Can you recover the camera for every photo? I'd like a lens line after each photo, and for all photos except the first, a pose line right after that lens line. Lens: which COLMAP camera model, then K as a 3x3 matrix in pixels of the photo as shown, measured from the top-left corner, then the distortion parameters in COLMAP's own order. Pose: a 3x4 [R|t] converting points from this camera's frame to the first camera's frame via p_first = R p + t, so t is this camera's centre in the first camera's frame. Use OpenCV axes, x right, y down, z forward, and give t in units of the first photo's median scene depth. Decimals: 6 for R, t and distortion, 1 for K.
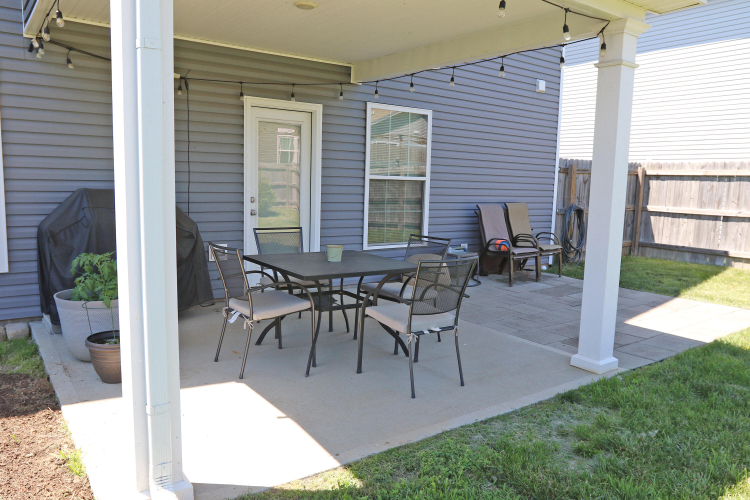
lens RADIAL K [[566.6, 0, 375.0], [0, 566.6, 250.0], [0, 0, 1]] dist [-0.067285, 0.049376]
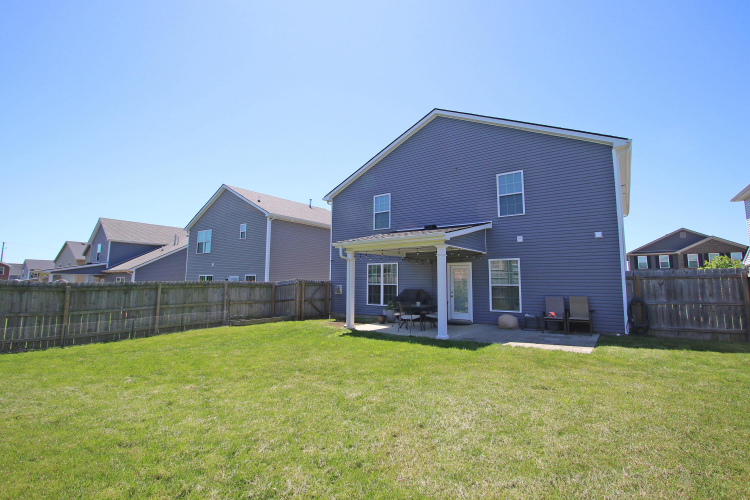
lens RADIAL K [[343.2, 0, 375.4], [0, 343.2, 246.4], [0, 0, 1]] dist [-0.028639, -0.000259]
pose [[0.306450, -0.125118, -0.943628, 1.144965], [-0.111261, 0.979821, -0.166049, 0.018380], [0.945362, 0.155875, 0.286345, -0.028676]]
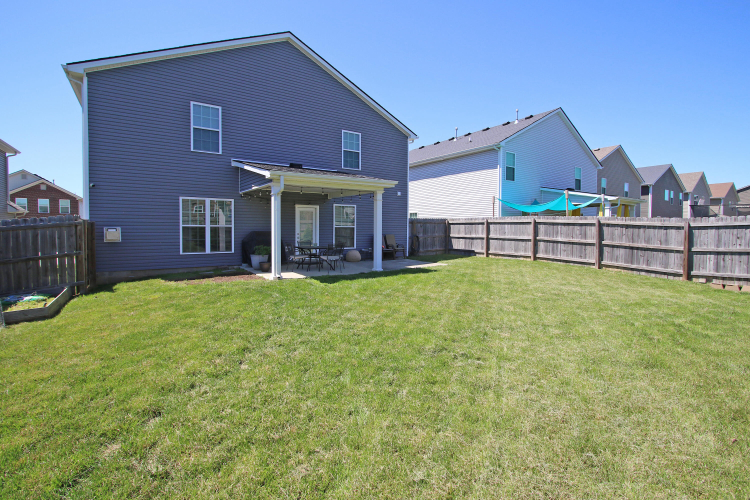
lens RADIAL K [[343.2, 0, 375.4], [0, 343.2, 246.4], [0, 0, 1]] dist [-0.028639, -0.000259]
pose [[0.999693, -0.018440, -0.016565, 0.200904], [0.017393, 0.997967, -0.061312, 0.085317], [0.017662, 0.061005, 0.997981, -0.753215]]
